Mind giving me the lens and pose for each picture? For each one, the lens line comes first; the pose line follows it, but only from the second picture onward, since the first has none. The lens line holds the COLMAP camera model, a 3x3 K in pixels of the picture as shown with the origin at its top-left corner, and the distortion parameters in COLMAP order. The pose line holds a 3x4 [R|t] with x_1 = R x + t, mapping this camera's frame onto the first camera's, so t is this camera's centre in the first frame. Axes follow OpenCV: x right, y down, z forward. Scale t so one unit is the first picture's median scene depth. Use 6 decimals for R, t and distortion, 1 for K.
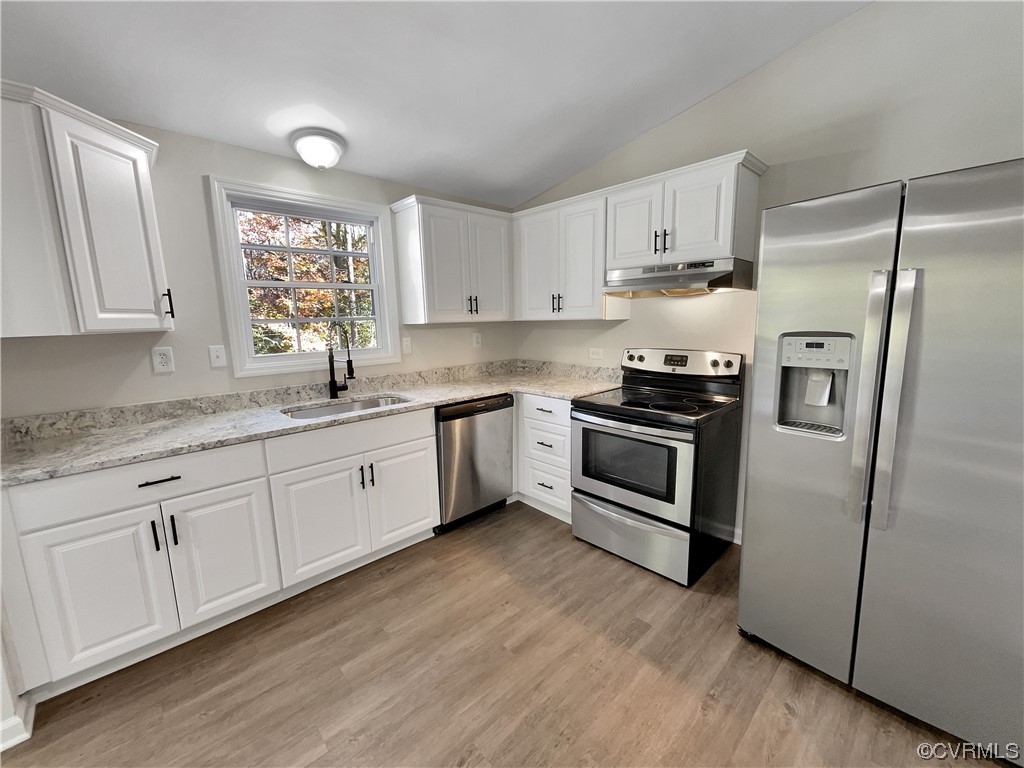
lens RADIAL K [[412.0, 0, 511.8], [0, 412.0, 383.5], [0, 0, 1]] dist [0.001888, 0.000070]
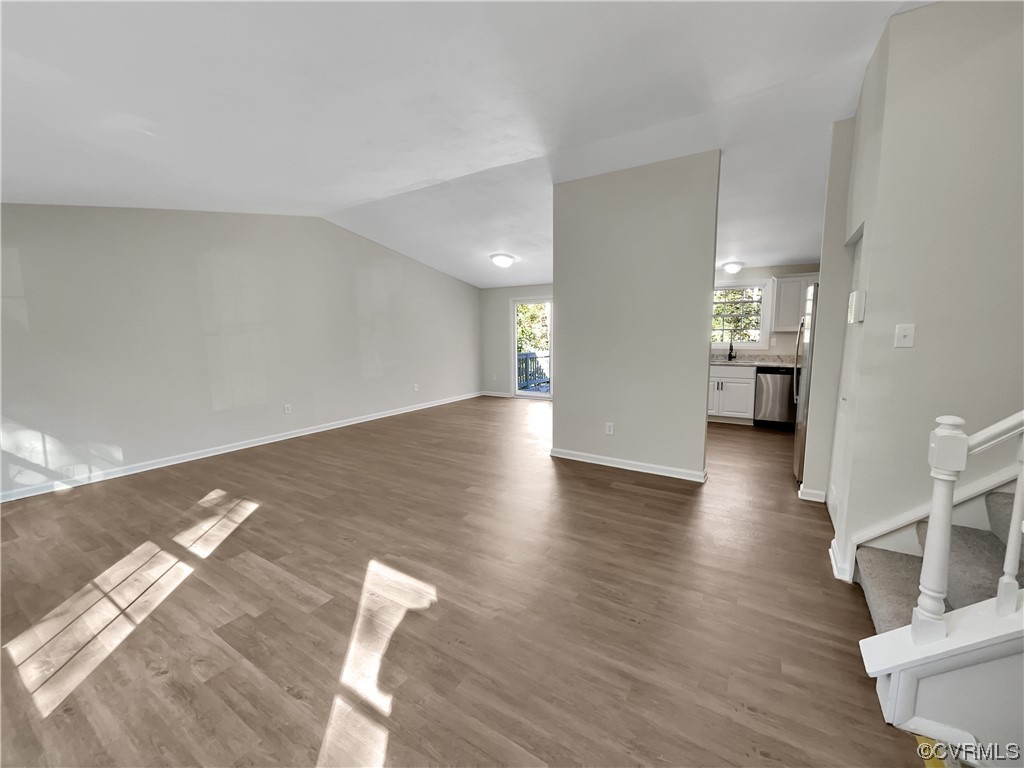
lens RADIAL K [[412.0, 0, 513.6], [0, 412.0, 386.0], [0, 0, 1]] dist [0.001888, 0.000070]
pose [[0.244275, 0.131554, -0.960741, 1.745095], [-0.150748, 0.983862, 0.096392, 0.147511], [0.957917, 0.121284, 0.260164, -0.923936]]
